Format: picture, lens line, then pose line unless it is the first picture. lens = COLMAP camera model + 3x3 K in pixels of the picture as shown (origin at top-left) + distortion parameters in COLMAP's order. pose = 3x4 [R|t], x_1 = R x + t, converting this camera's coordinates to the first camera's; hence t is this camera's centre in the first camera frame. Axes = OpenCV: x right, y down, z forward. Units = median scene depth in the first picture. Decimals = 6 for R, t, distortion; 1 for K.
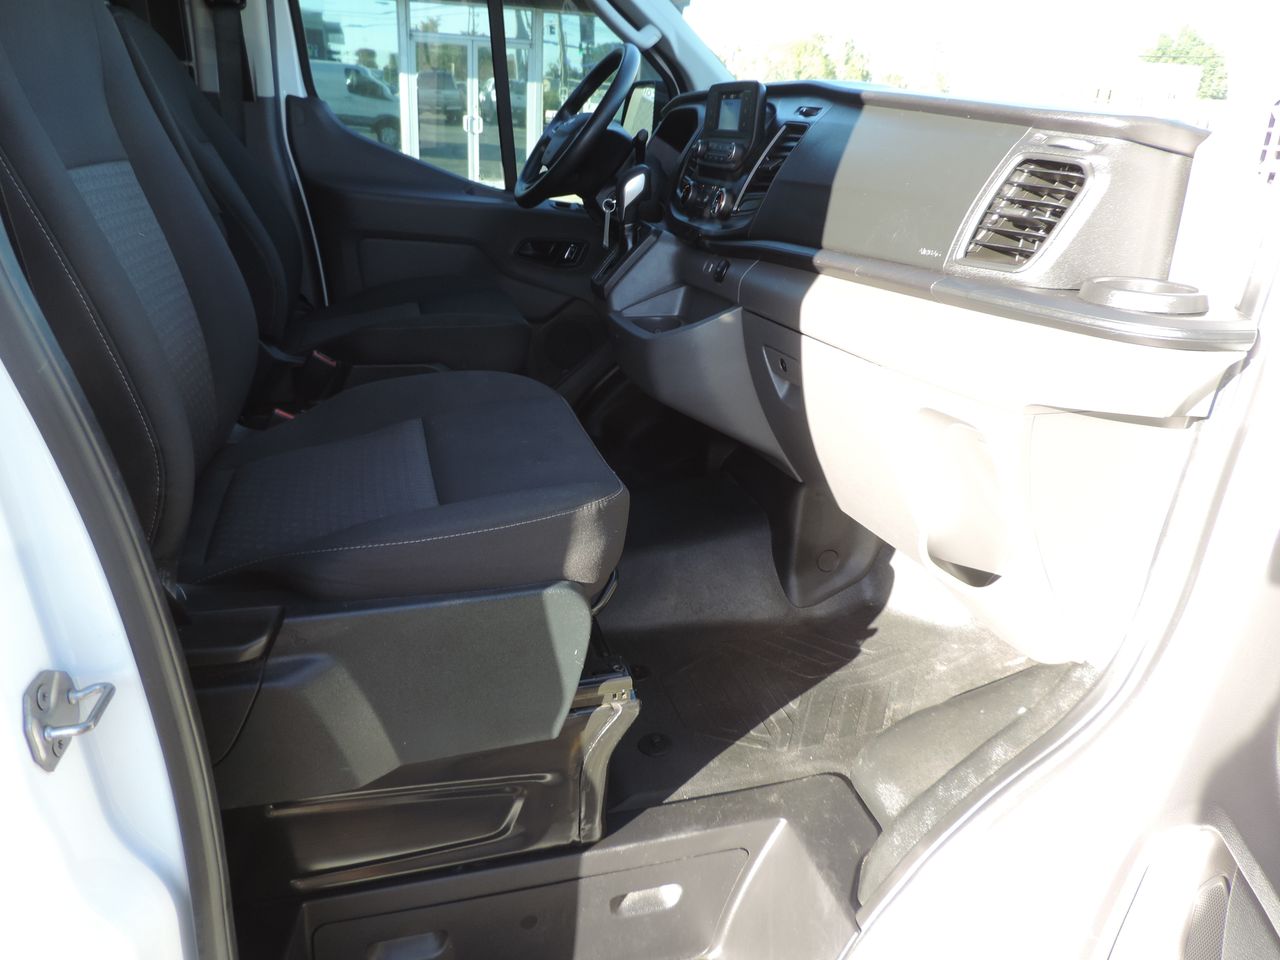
lens RADIAL K [[894.2, 0, 640.0], [0, 894.2, 480.0], [0, 0, 1]] dist [-0.065309, 0.002852]
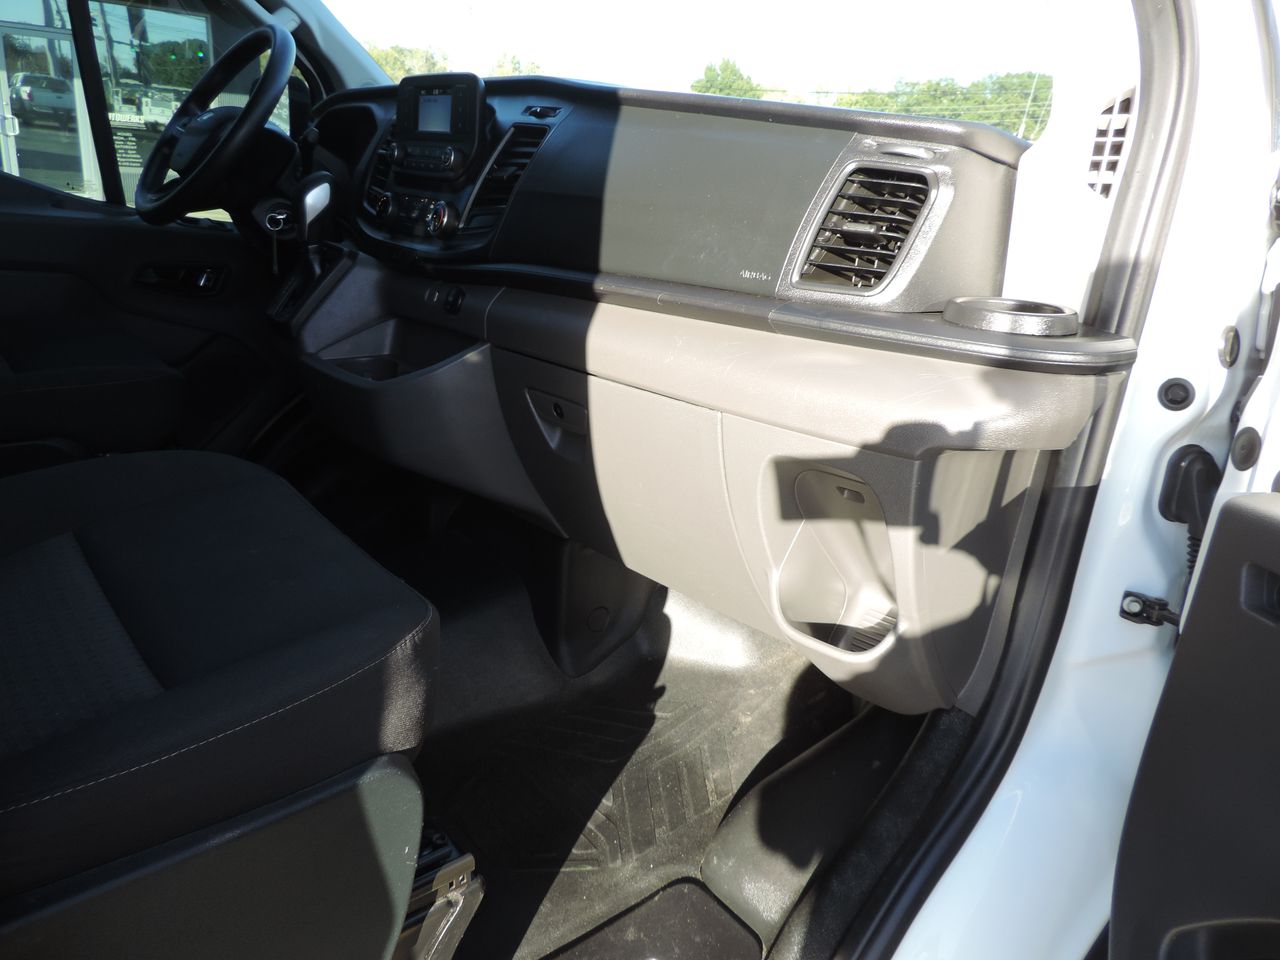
lens RADIAL K [[889.3, 0, 643.9], [0, 889.3, 475.4], [0, 0, 1]] dist [-0.034450, -0.000669]
pose [[0.908829, -0.108629, 0.402778, -0.107241], [0.117472, 0.993072, 0.002769, -0.058723], [-0.400288, 0.044798, 0.915294, 0.194036]]
